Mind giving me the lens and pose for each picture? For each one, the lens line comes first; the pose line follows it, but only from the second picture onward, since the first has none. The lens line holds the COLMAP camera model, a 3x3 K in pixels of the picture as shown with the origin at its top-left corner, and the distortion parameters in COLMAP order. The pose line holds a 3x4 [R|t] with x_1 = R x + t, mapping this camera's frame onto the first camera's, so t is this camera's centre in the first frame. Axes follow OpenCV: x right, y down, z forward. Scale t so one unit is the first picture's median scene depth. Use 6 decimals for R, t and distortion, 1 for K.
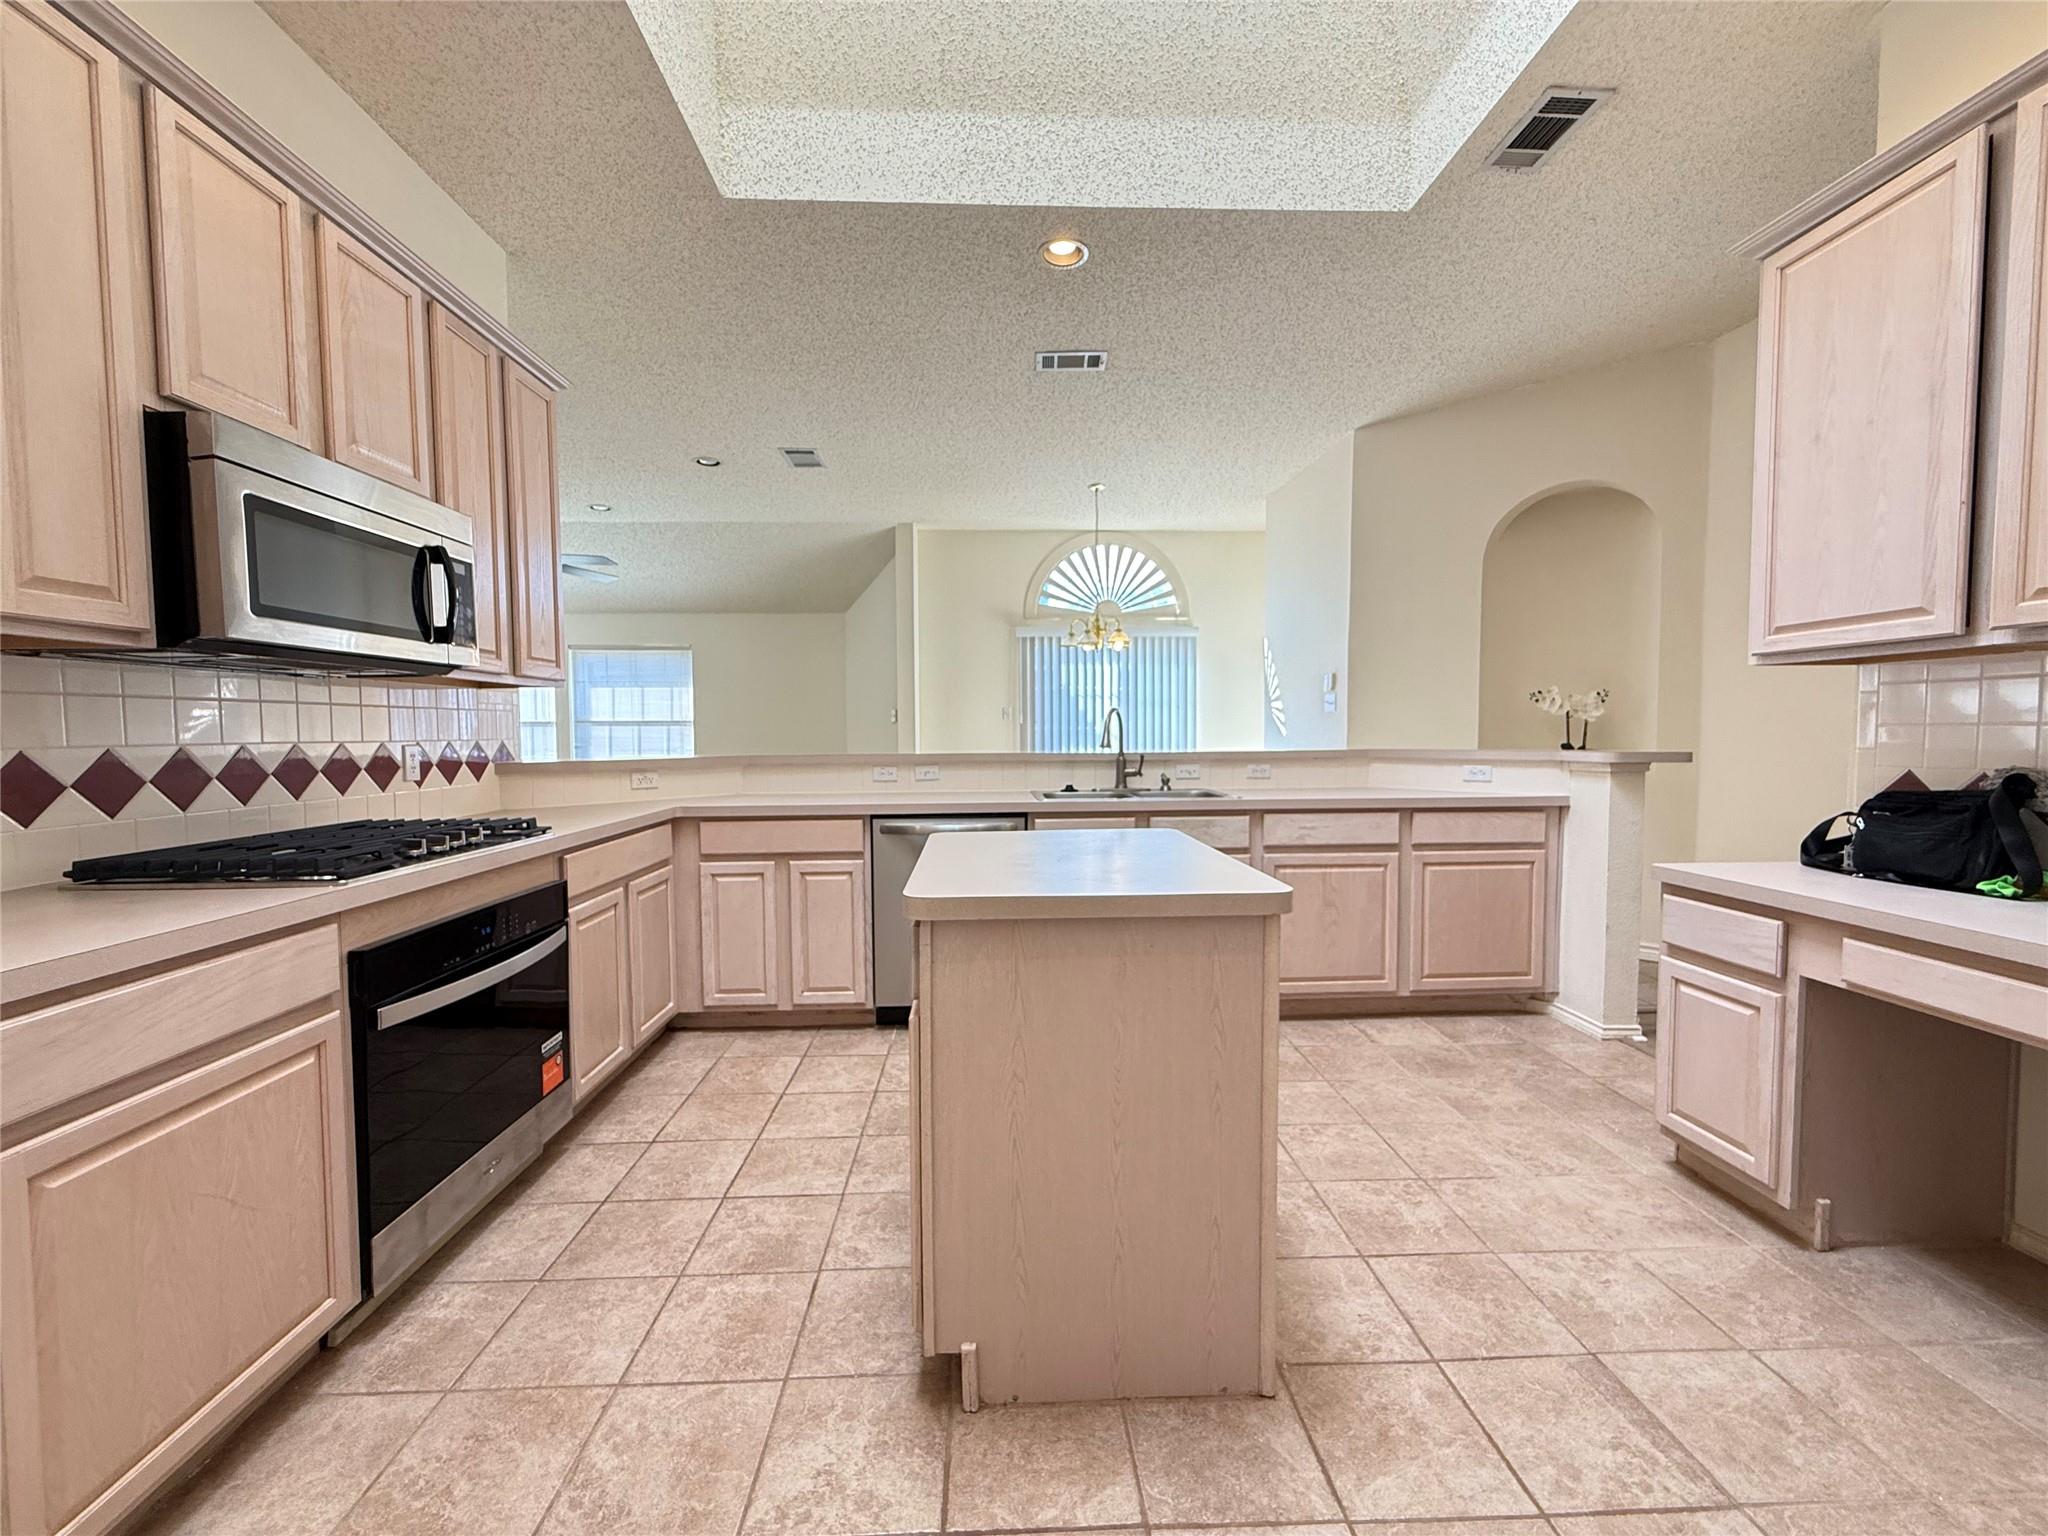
lens RADIAL K [[819.8, 0, 1017.6], [0, 819.8, 769.9], [0, 0, 1]] dist [-0.002048, -0.000281]
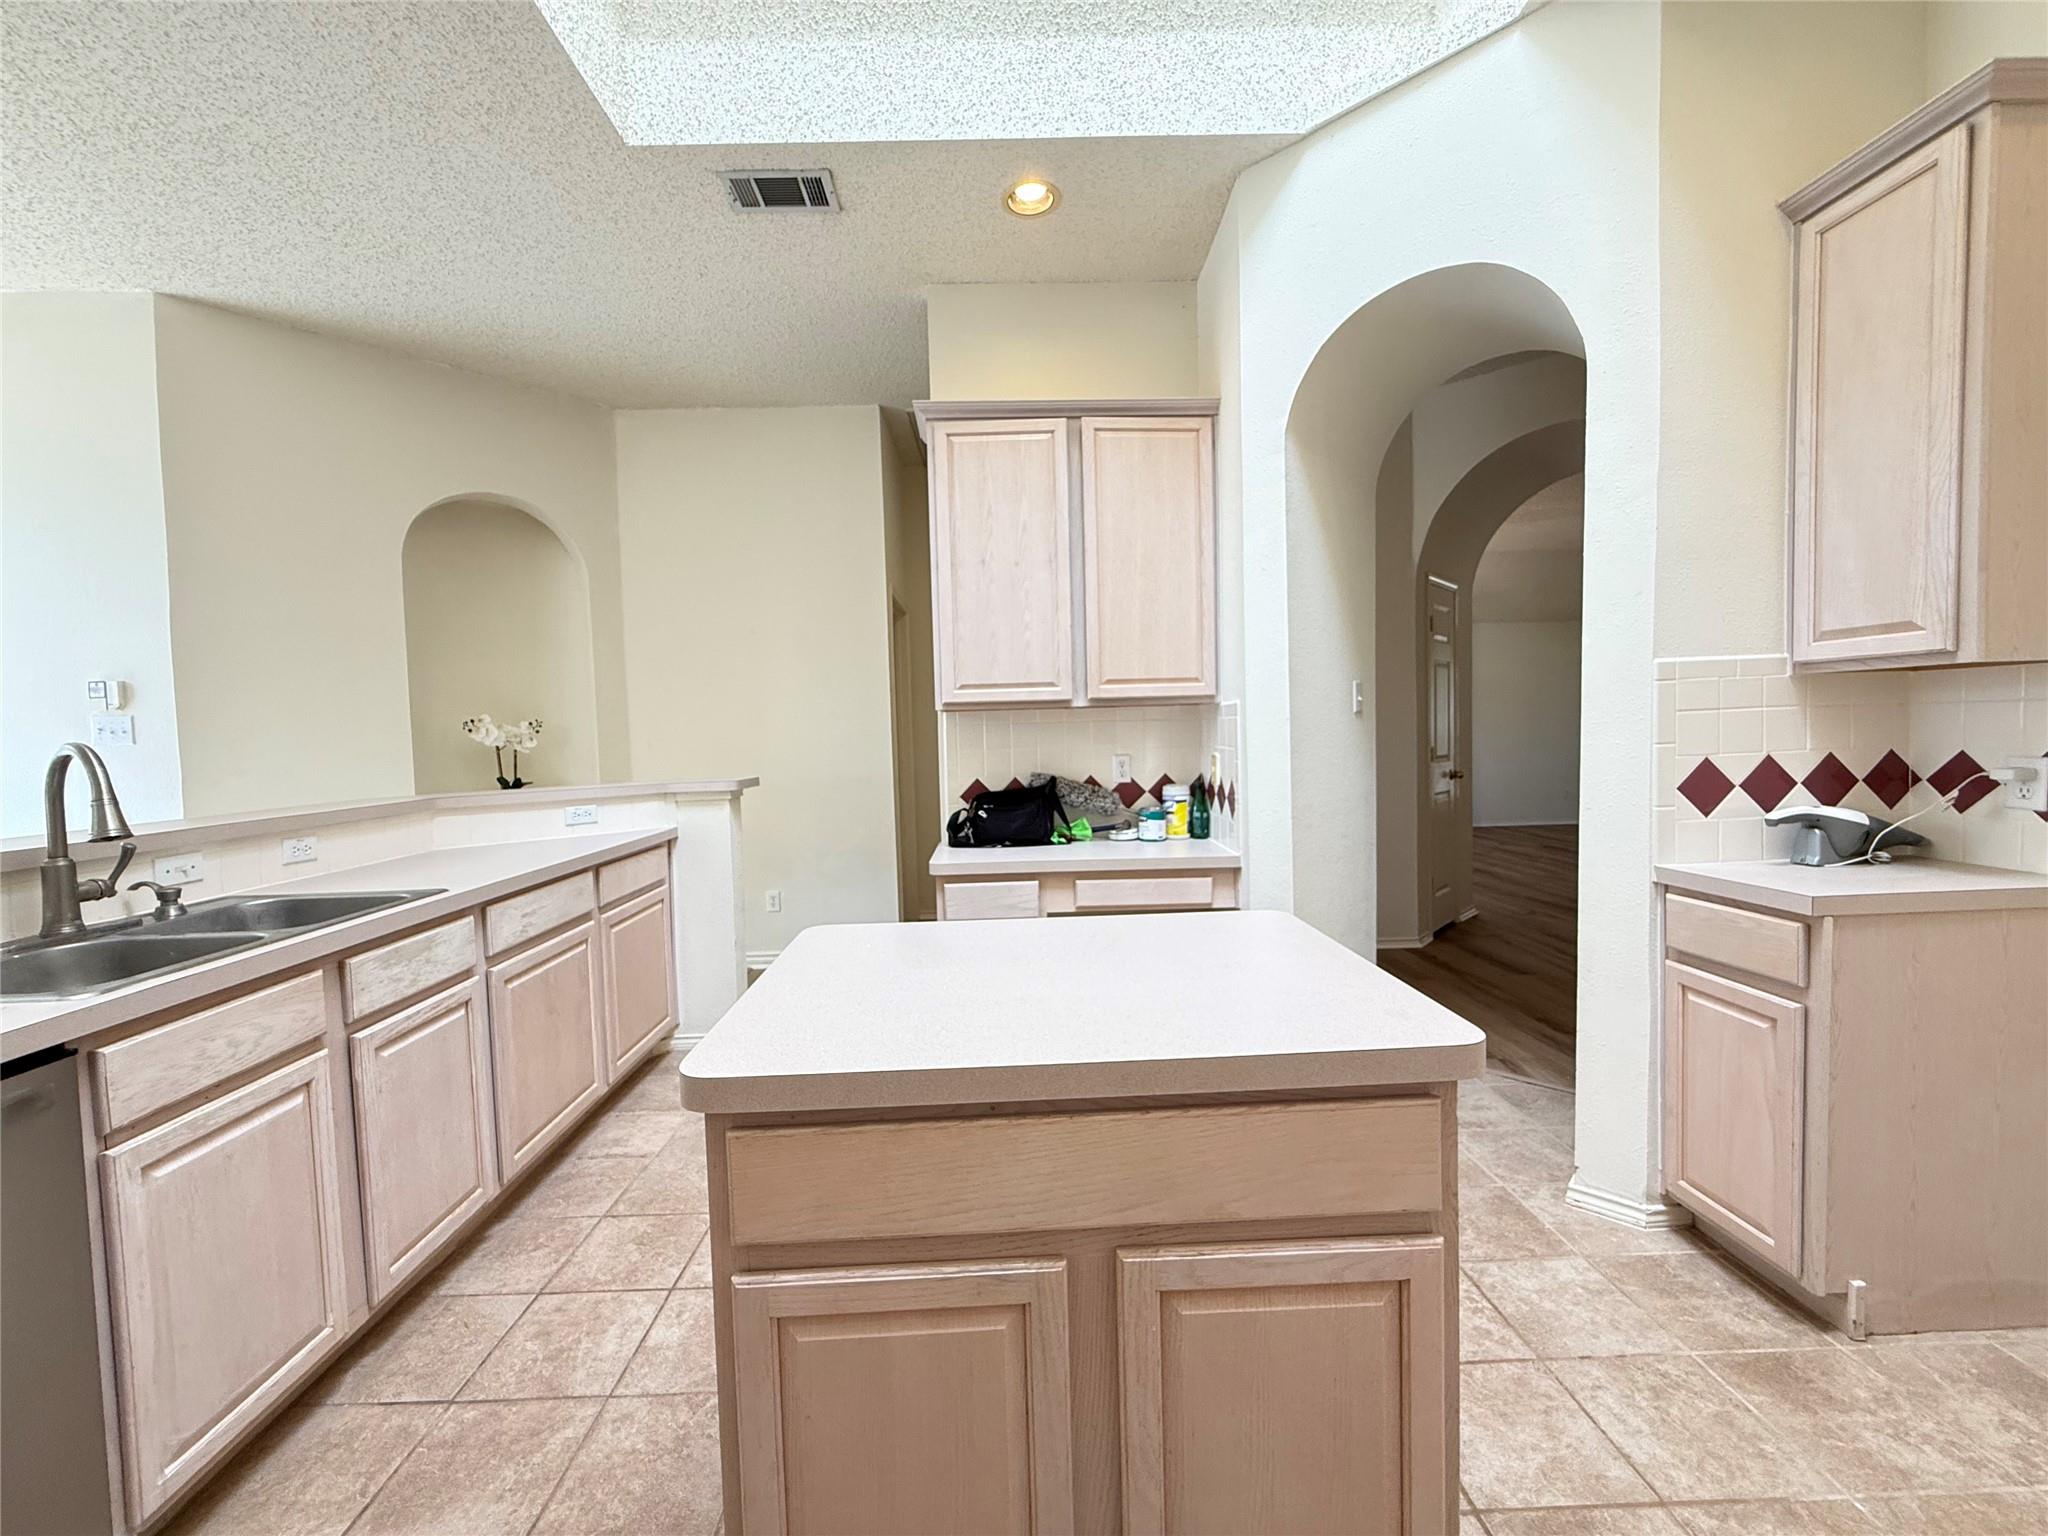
lens RADIAL K [[819.8, 0, 1017.6], [0, 819.8, 769.9], [0, 0, 1]] dist [-0.002048, -0.000281]
pose [[0.015274, -0.041748, 0.999011, -0.408670], [0.074448, 0.996402, 0.040500, -0.060098], [-0.997108, 0.073756, 0.018327, 0.696611]]
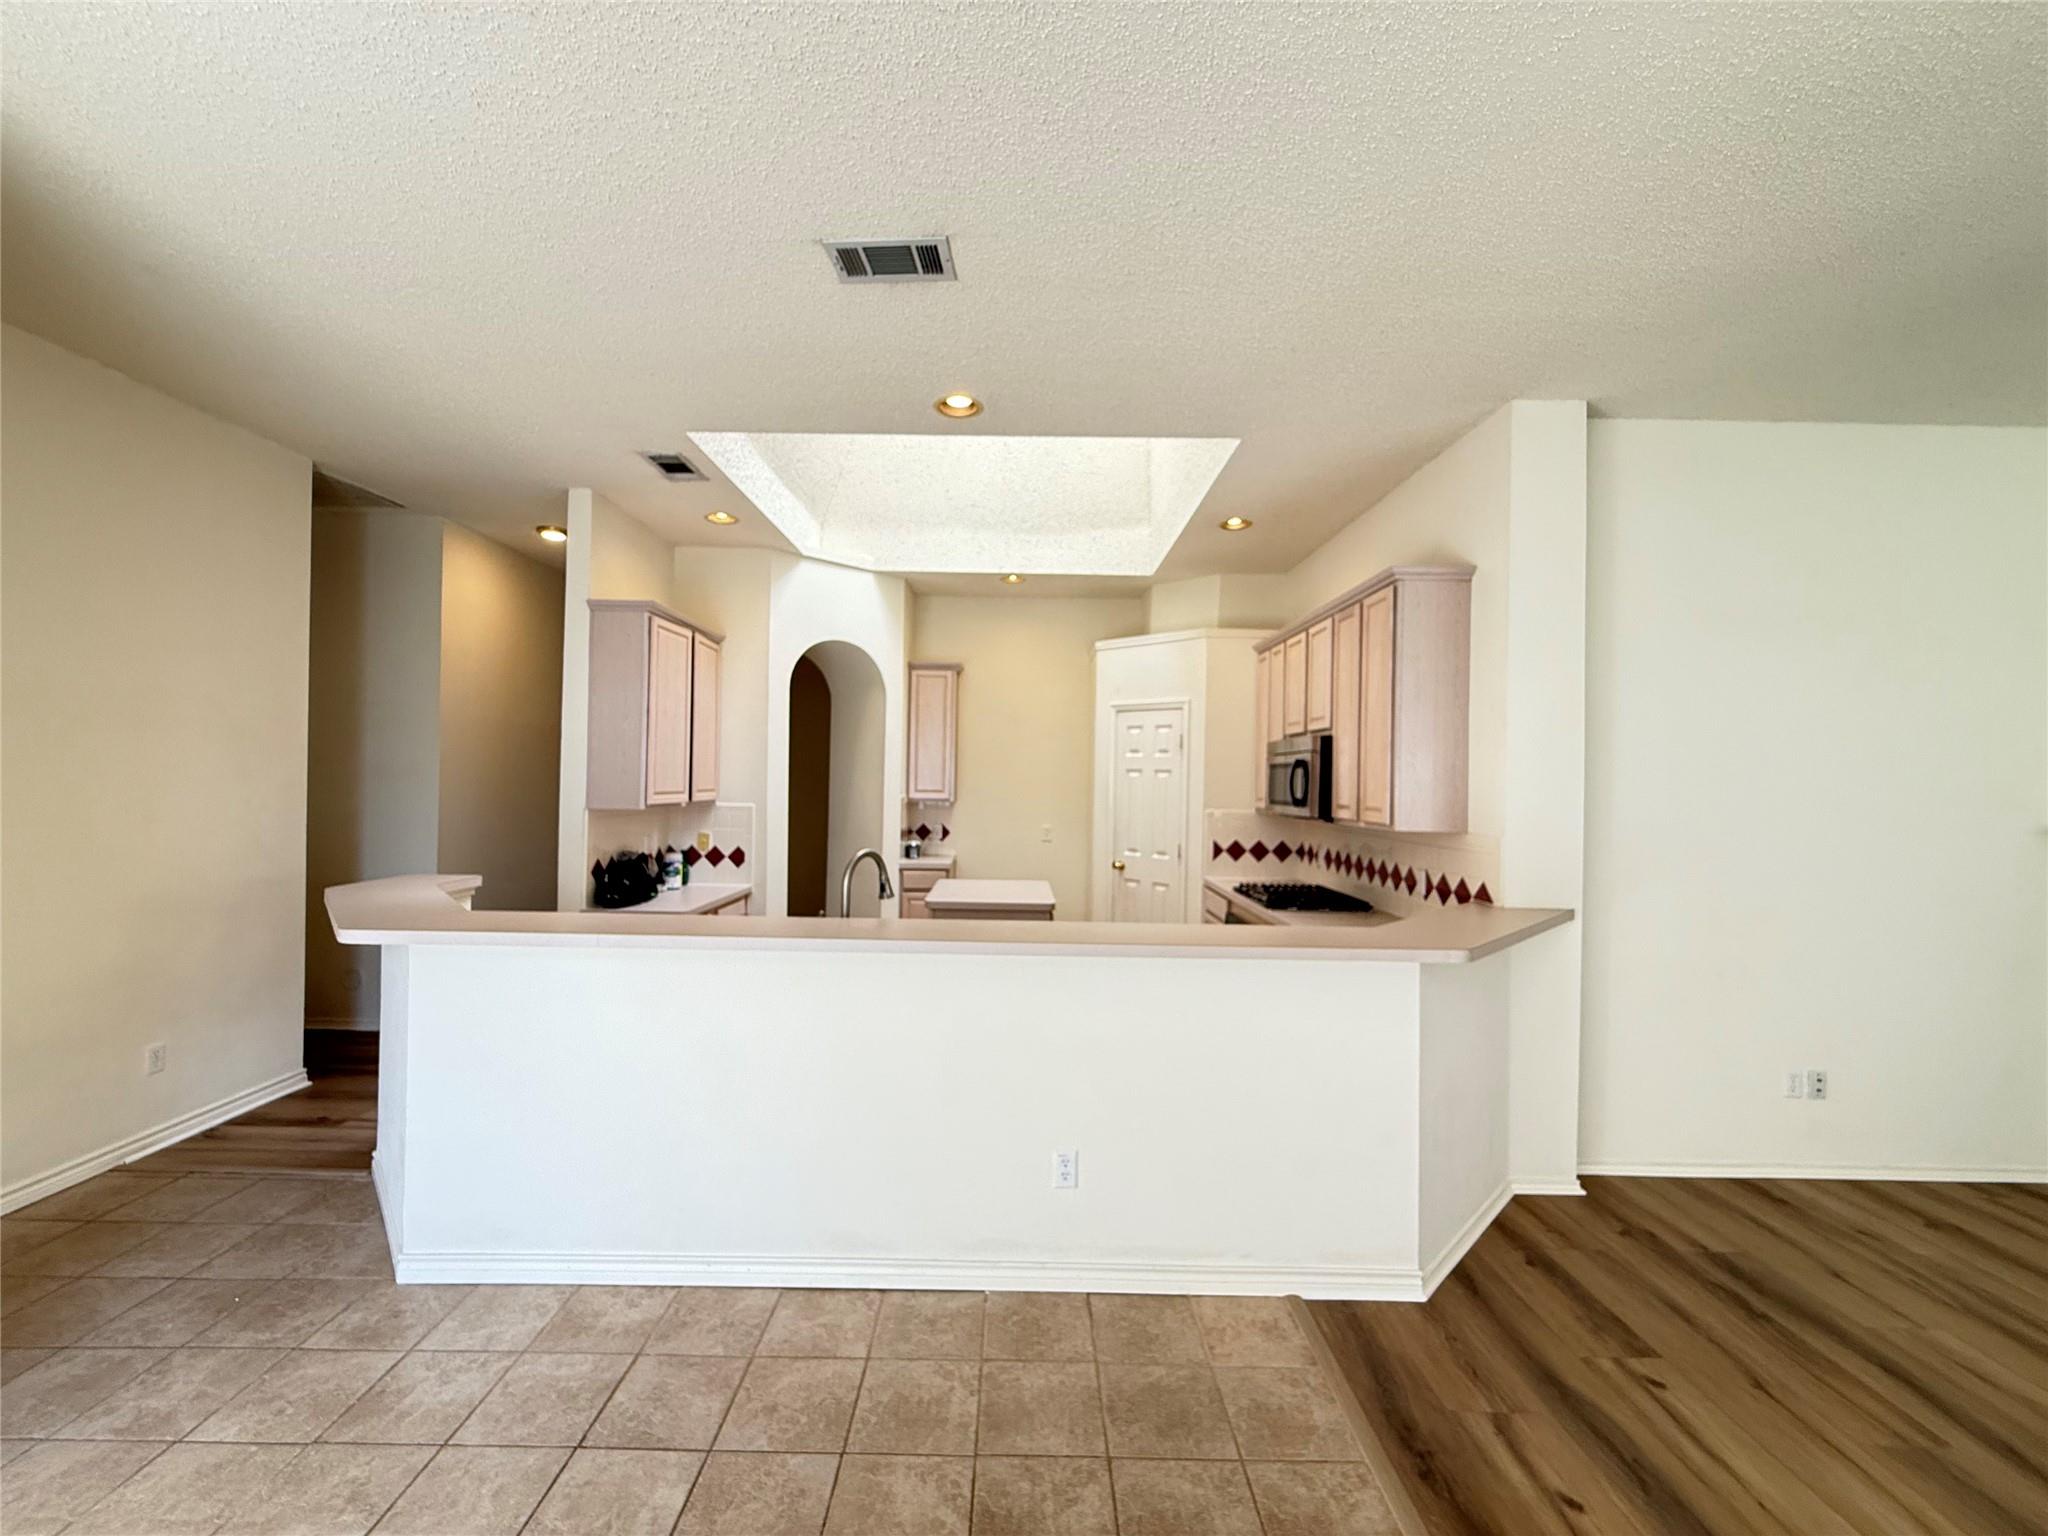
lens RADIAL K [[819.8, 0, 1017.6], [0, 819.8, 769.9], [0, 0, 1]] dist [-0.002048, -0.000281]
pose [[-0.999229, -0.009924, 0.037984, -0.073708], [-0.008571, 0.999328, 0.035632, -0.248113], [-0.038312, 0.035279, -0.998643, 2.425573]]
